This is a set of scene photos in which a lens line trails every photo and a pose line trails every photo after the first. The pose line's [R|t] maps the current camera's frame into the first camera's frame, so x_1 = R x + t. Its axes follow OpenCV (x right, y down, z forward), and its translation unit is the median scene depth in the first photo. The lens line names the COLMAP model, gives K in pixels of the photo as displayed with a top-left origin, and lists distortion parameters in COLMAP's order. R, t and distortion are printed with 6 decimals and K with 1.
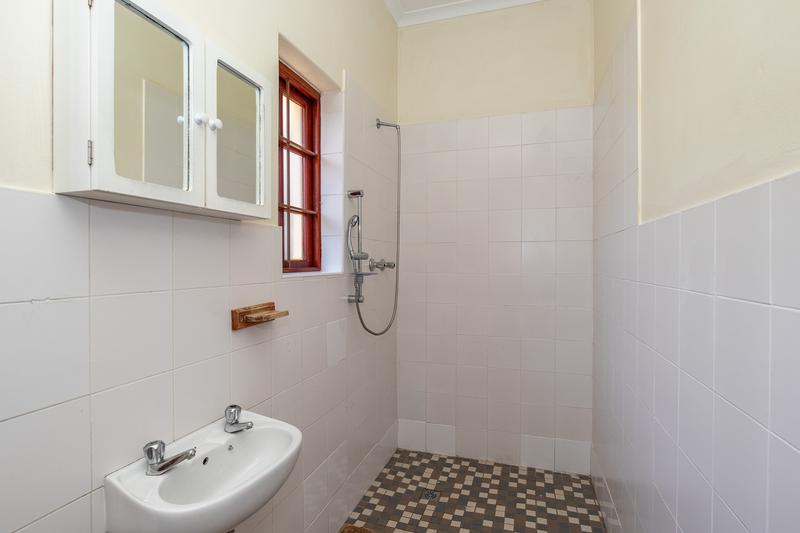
lens RADIAL K [[399.0, 0, 399.3], [0, 399.0, 266.8], [0, 0, 1]] dist [-0.001872, -0.000653]
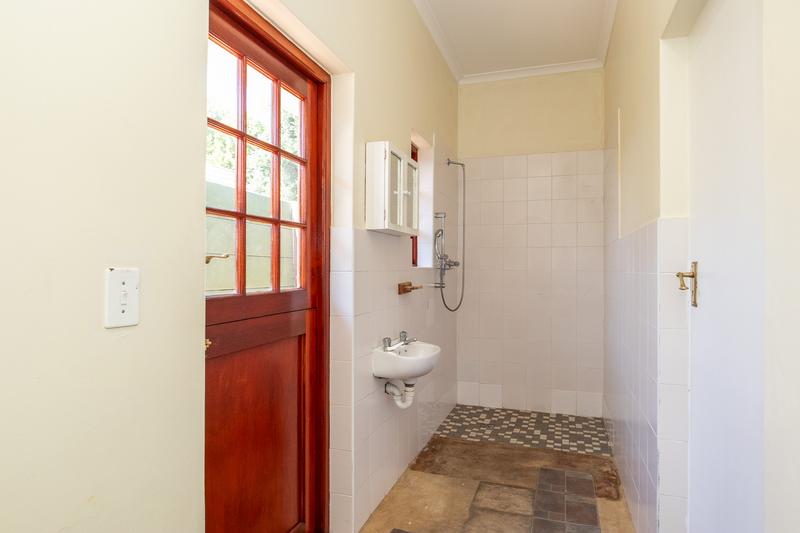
lens RADIAL K [[482.9, 0, 400.1], [0, 482.9, 264.9], [0, 0, 1]] dist [0.006560, 0.001086]
pose [[0.999952, 0.004905, -0.008462, -0.211832], [-0.005061, 0.999818, -0.018405, 0.033208], [0.008371, 0.018447, 0.999795, -0.703421]]
